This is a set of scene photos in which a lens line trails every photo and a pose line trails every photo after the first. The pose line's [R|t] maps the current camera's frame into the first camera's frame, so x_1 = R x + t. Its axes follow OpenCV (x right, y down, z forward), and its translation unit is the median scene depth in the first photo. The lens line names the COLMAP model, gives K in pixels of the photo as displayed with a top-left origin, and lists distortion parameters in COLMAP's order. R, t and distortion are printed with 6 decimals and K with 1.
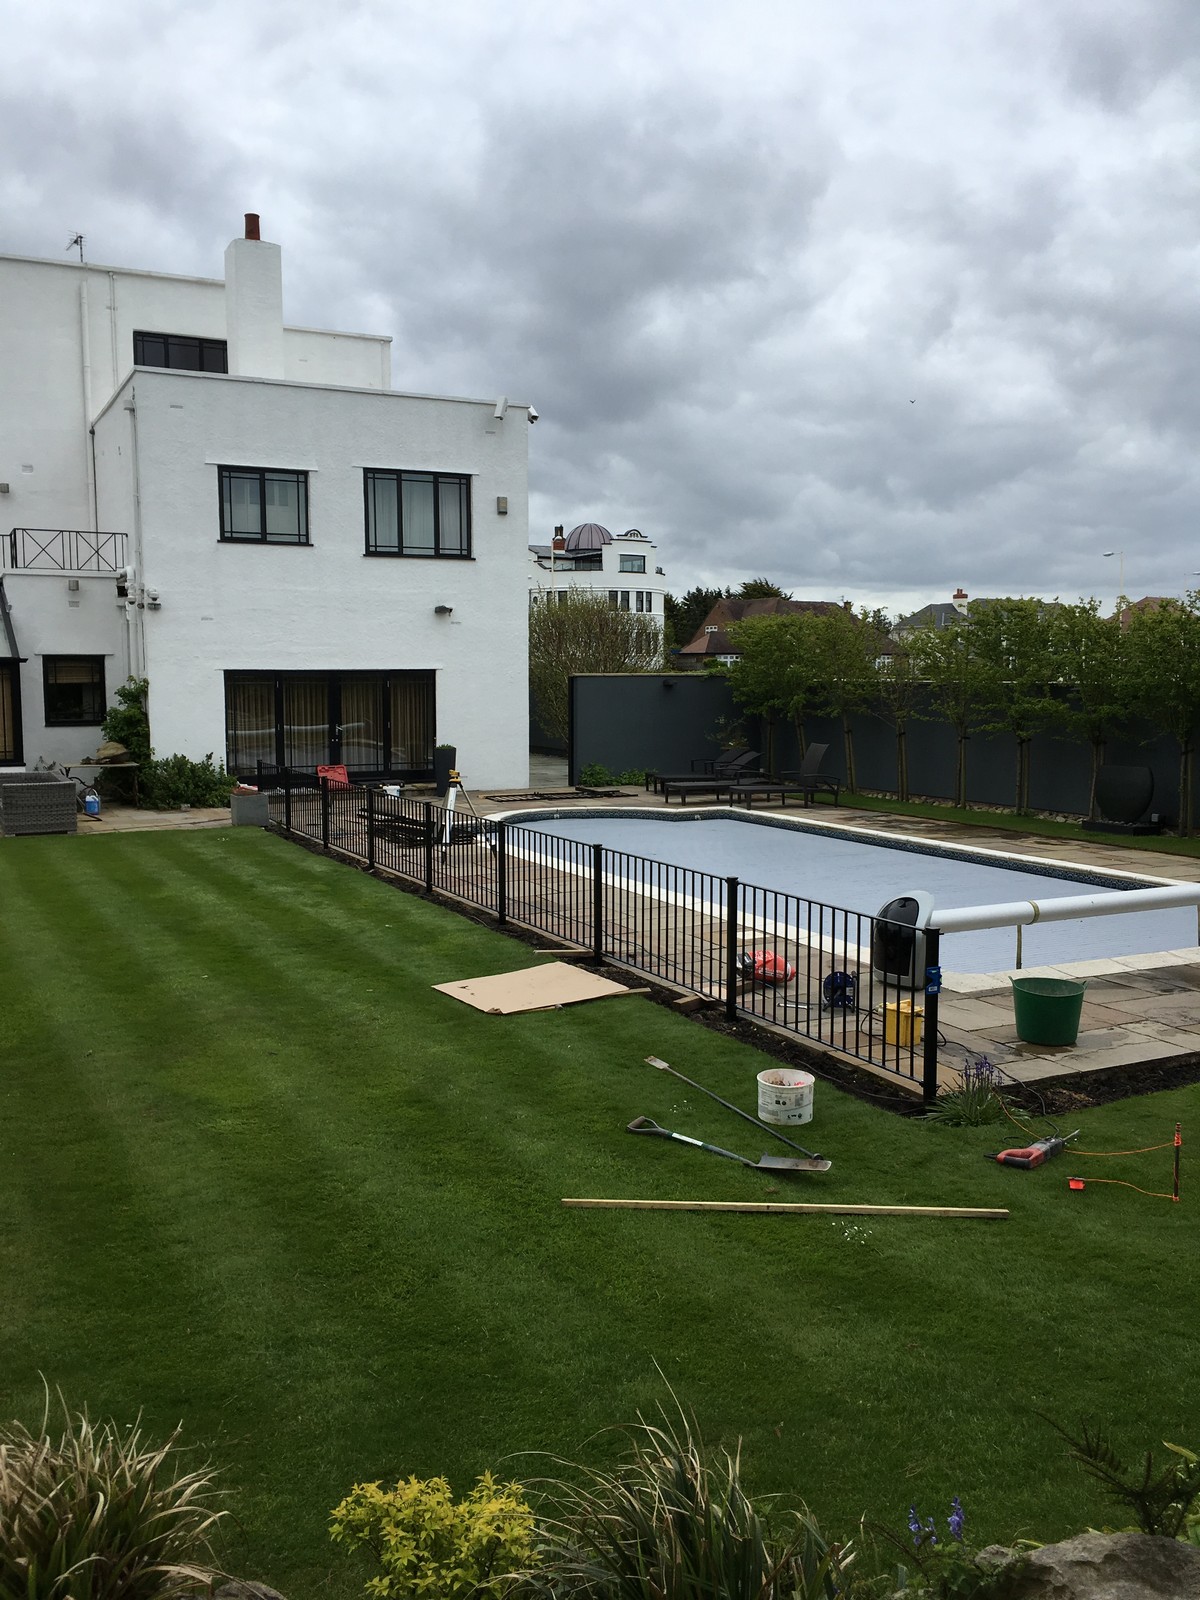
lens RADIAL K [[1361.2, 0, 589.8], [0, 1361.2, 796.2], [0, 0, 1]] dist [0.077962, -0.115803]
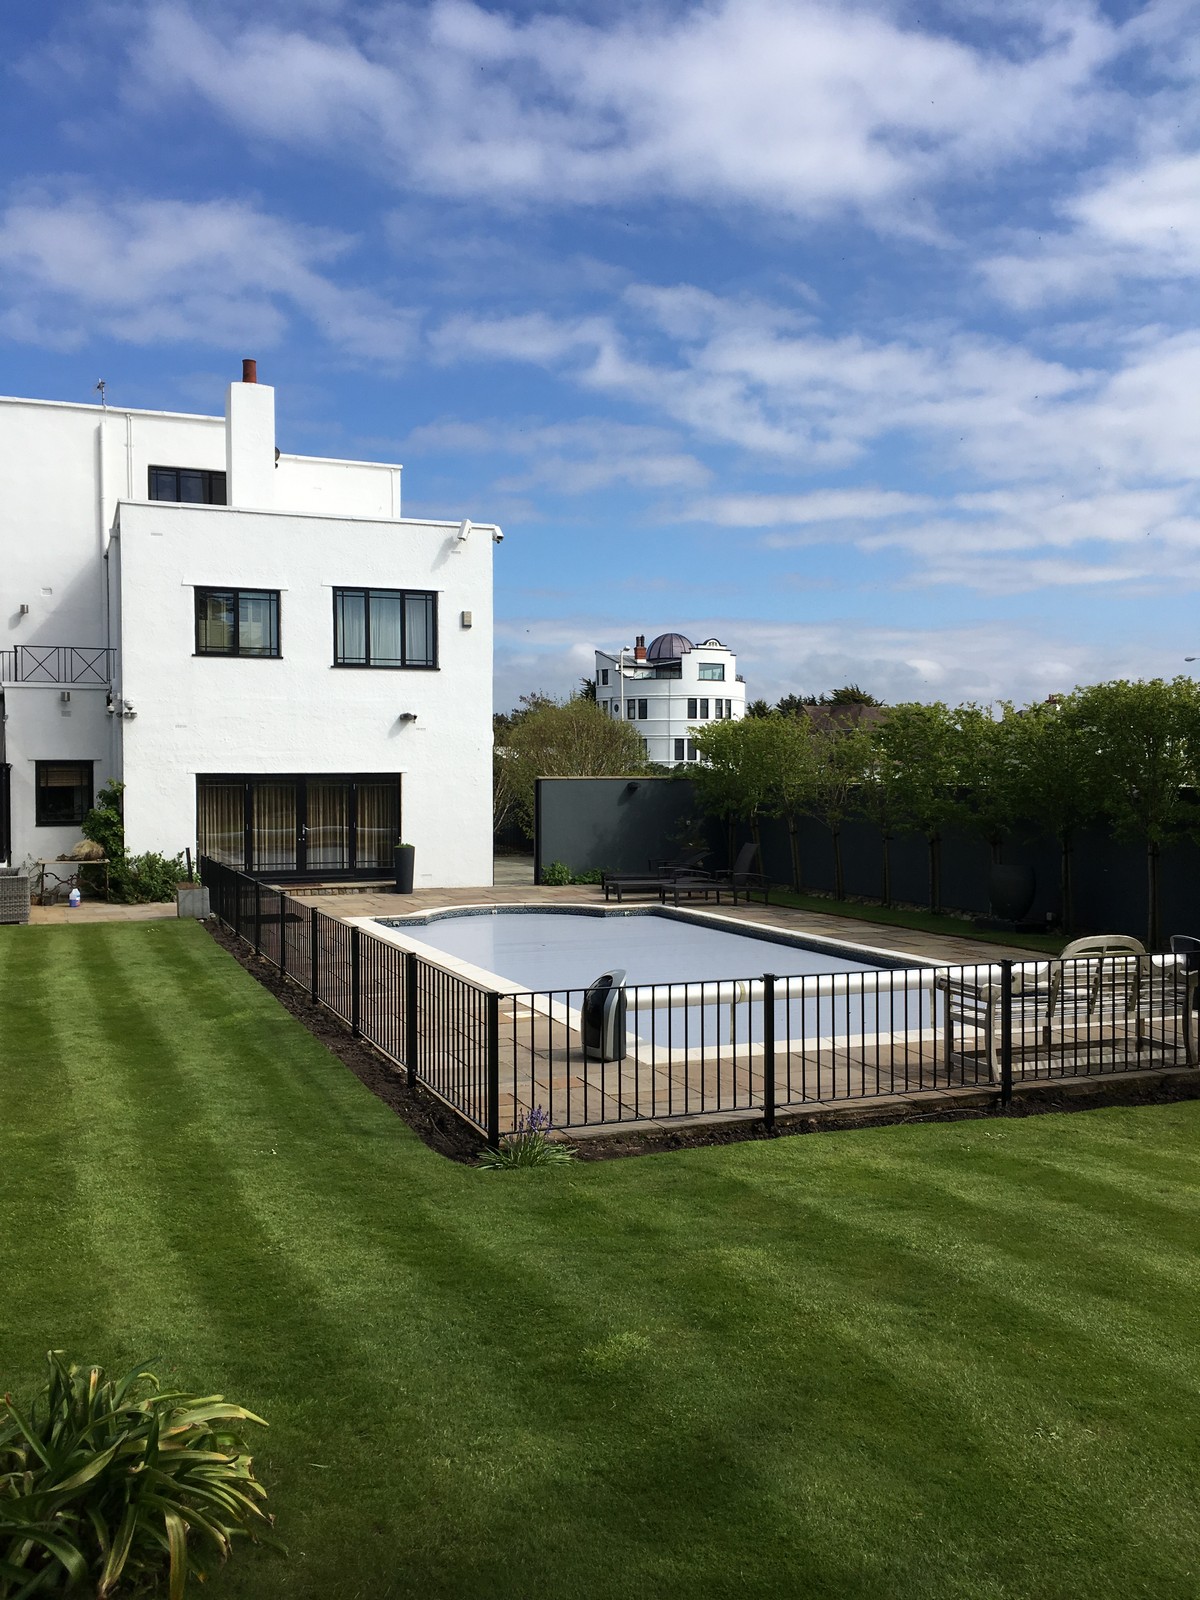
lens RADIAL K [[1359.4, 0, 587.7], [0, 1359.4, 793.2], [0, 0, 1]] dist [0.081916, -0.120816]
pose [[0.996416, -0.000032, -0.084587, 0.130815], [-0.006753, 0.996778, -0.079923, 0.006821], [0.084317, 0.080208, 0.993206, -0.037315]]
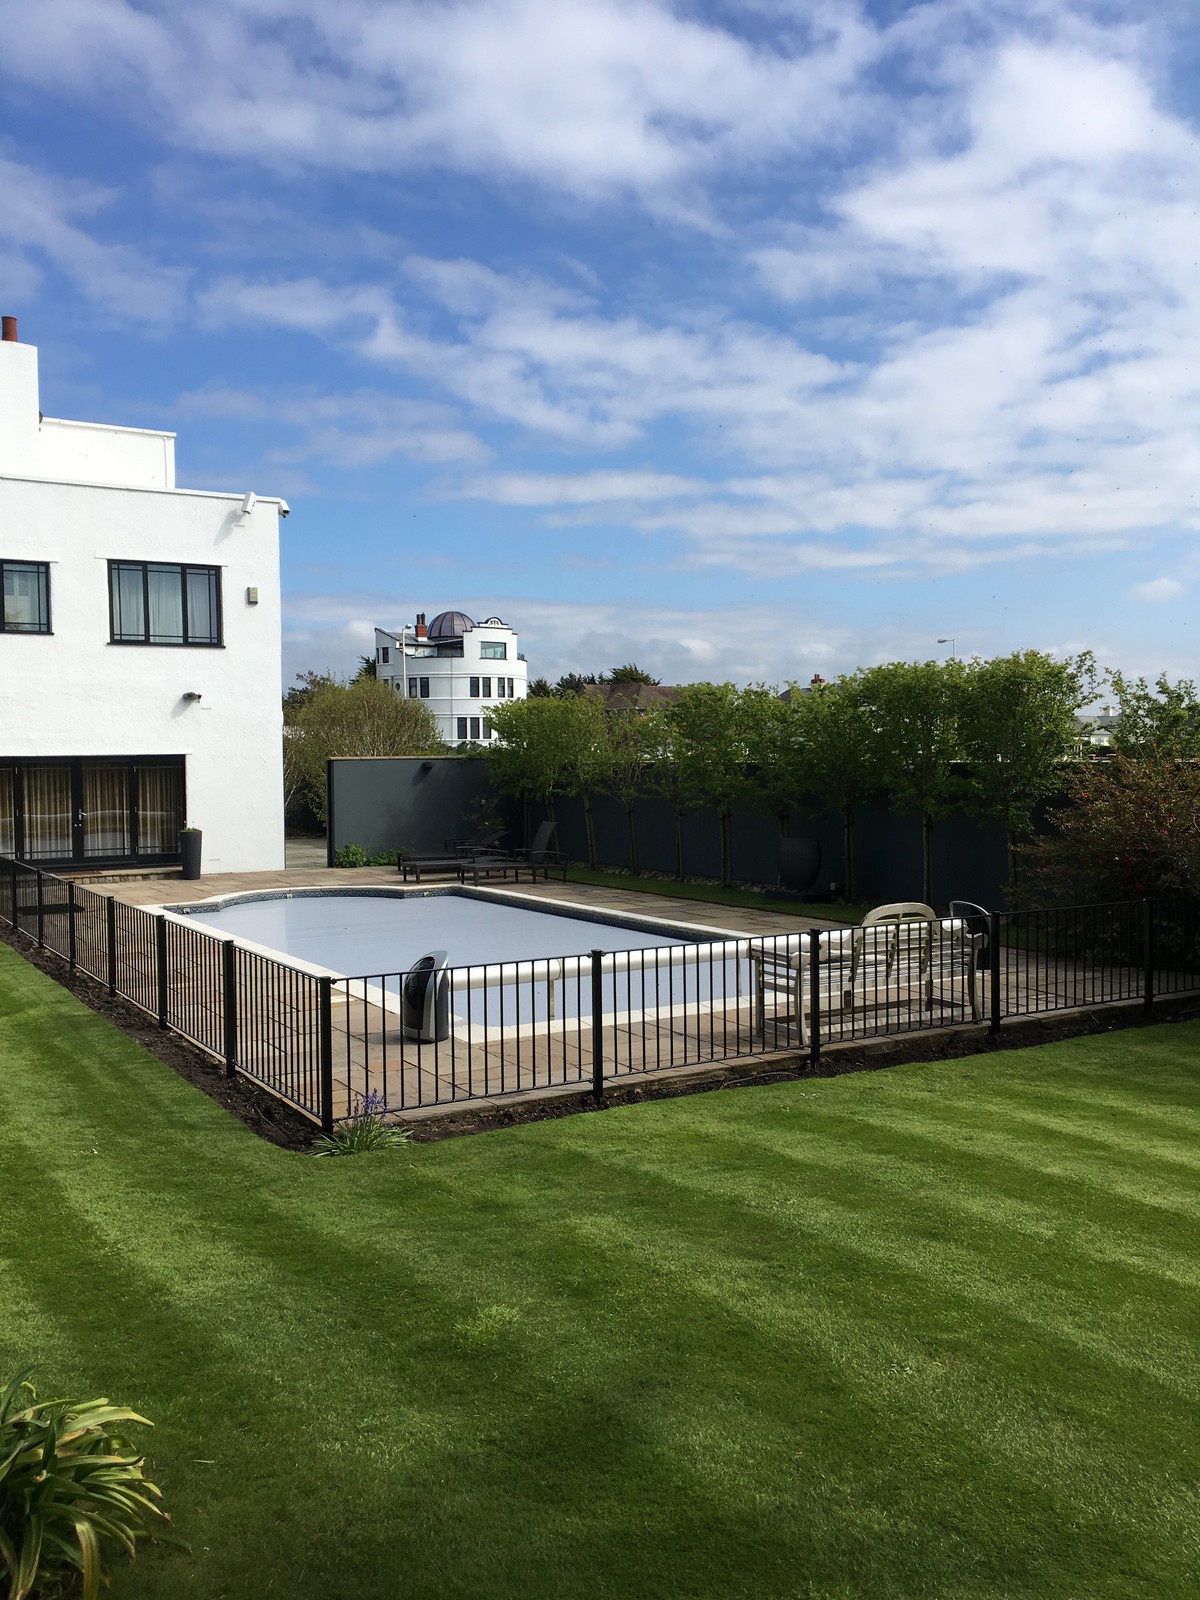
lens RADIAL K [[1361.2, 0, 589.8], [0, 1361.2, 796.2], [0, 0, 1]] dist [0.077962, -0.115803]
pose [[0.996899, -0.011912, 0.077791, 0.117402], [0.016708, 0.997979, -0.061304, 0.006355], [-0.076903, 0.062414, 0.995083, -0.040615]]
